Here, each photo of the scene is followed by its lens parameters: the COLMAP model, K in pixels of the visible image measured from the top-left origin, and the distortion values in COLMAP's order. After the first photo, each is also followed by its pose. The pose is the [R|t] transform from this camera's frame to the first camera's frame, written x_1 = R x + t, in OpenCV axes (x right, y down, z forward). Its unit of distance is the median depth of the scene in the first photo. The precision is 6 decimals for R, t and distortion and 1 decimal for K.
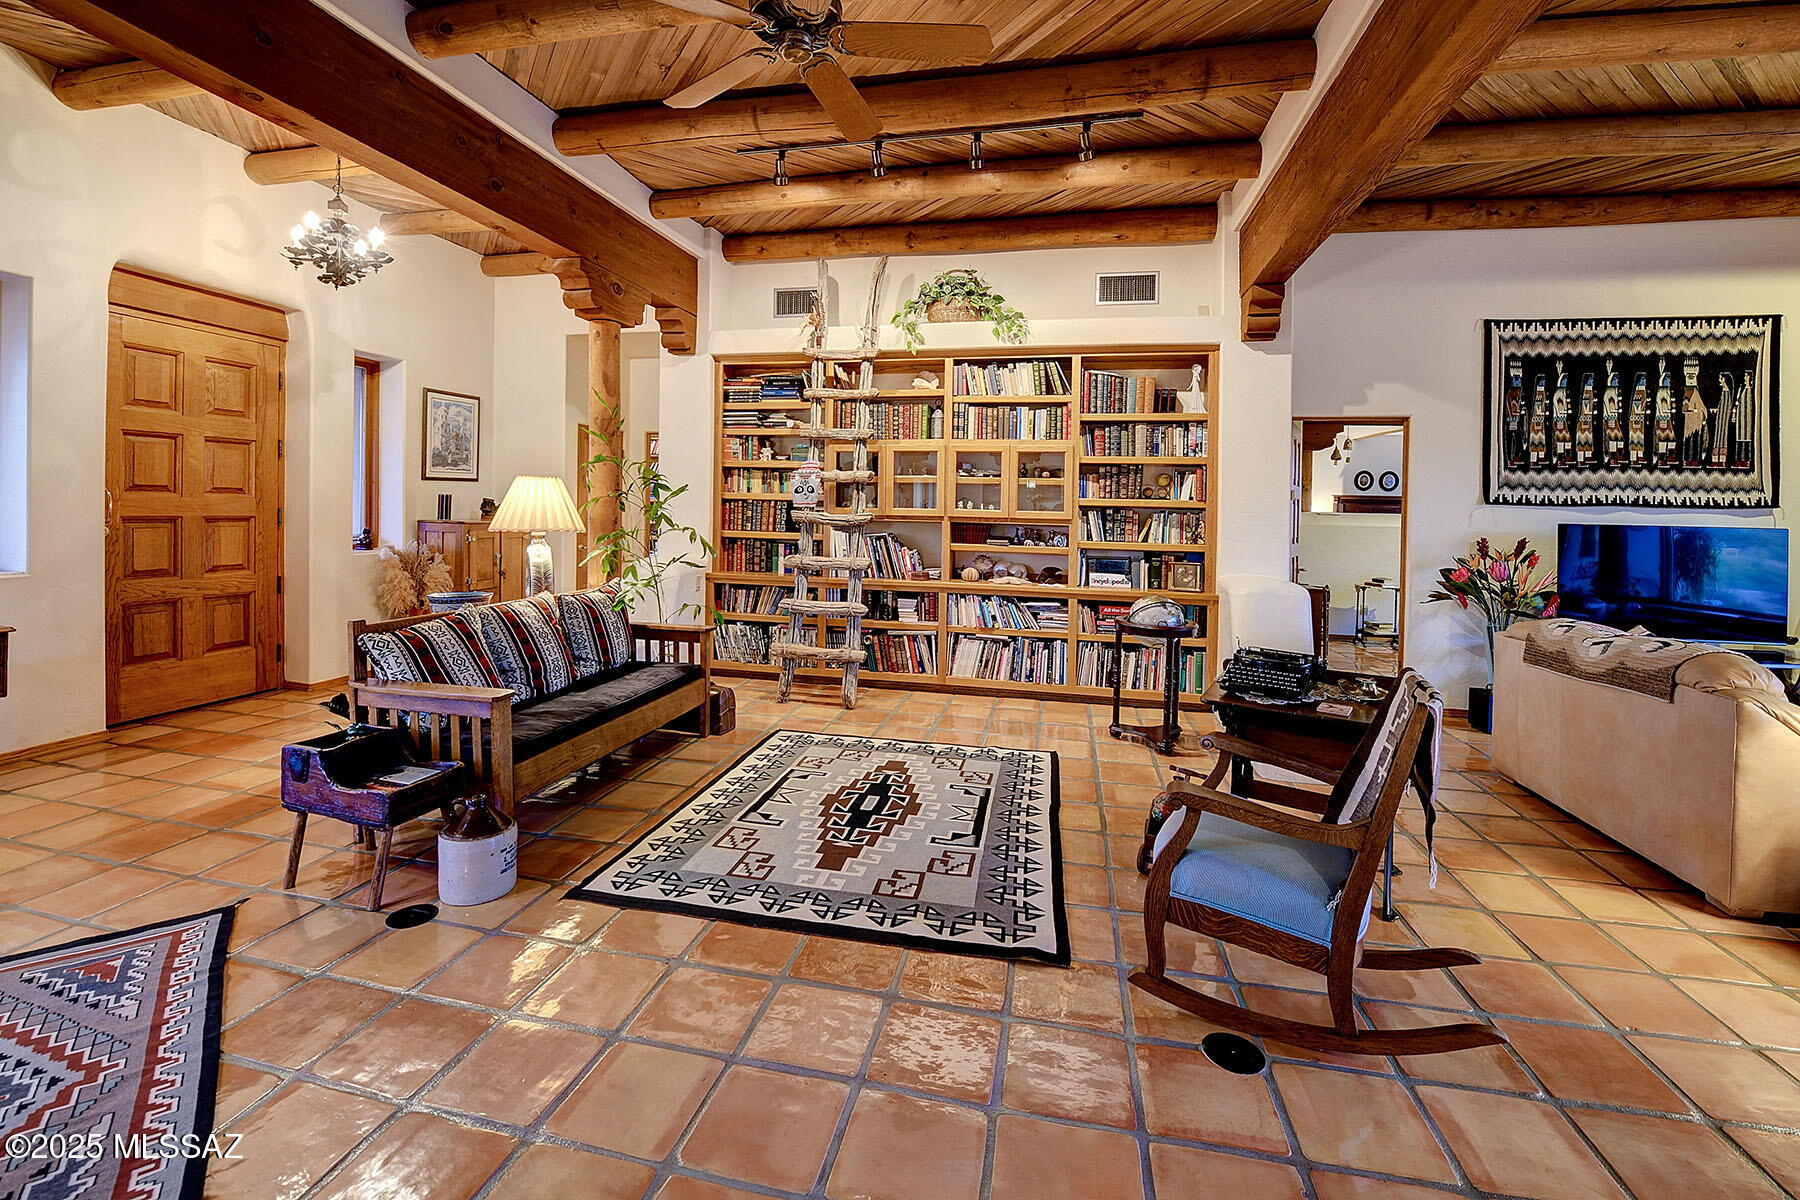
lens RADIAL K [[744.8, 0, 906.7], [0, 744.8, 510.0], [0, 0, 1]] dist [-0.015119, -0.000210]
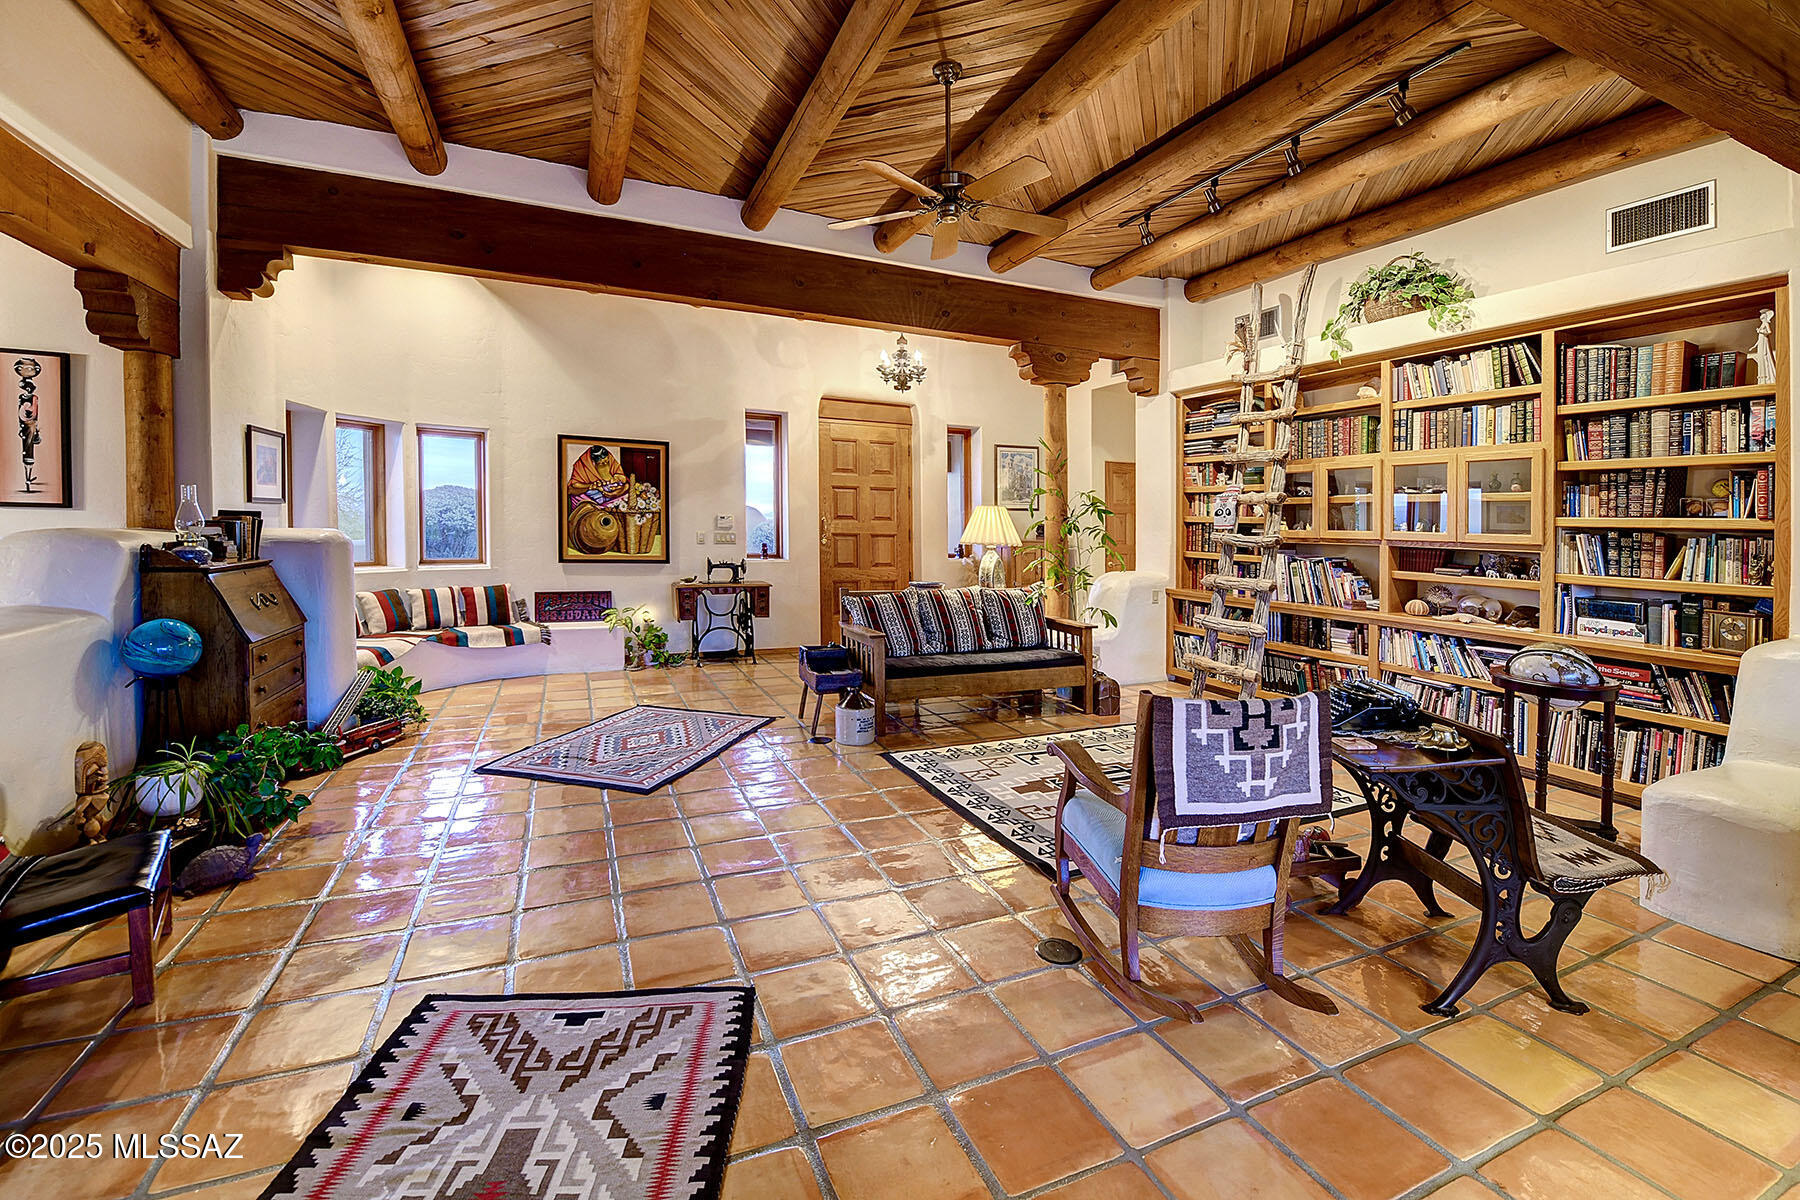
lens RADIAL K [[782.9, 0, 928.8], [0, 782.9, 555.9], [0, 0, 1]] dist [-0.019303, -0.000715]
pose [[0.598058, 0.026375, -0.801019, 0.482717], [-0.011638, 0.999639, 0.024226, 0.012056], [0.801368, -0.005166, 0.598149, 0.011960]]
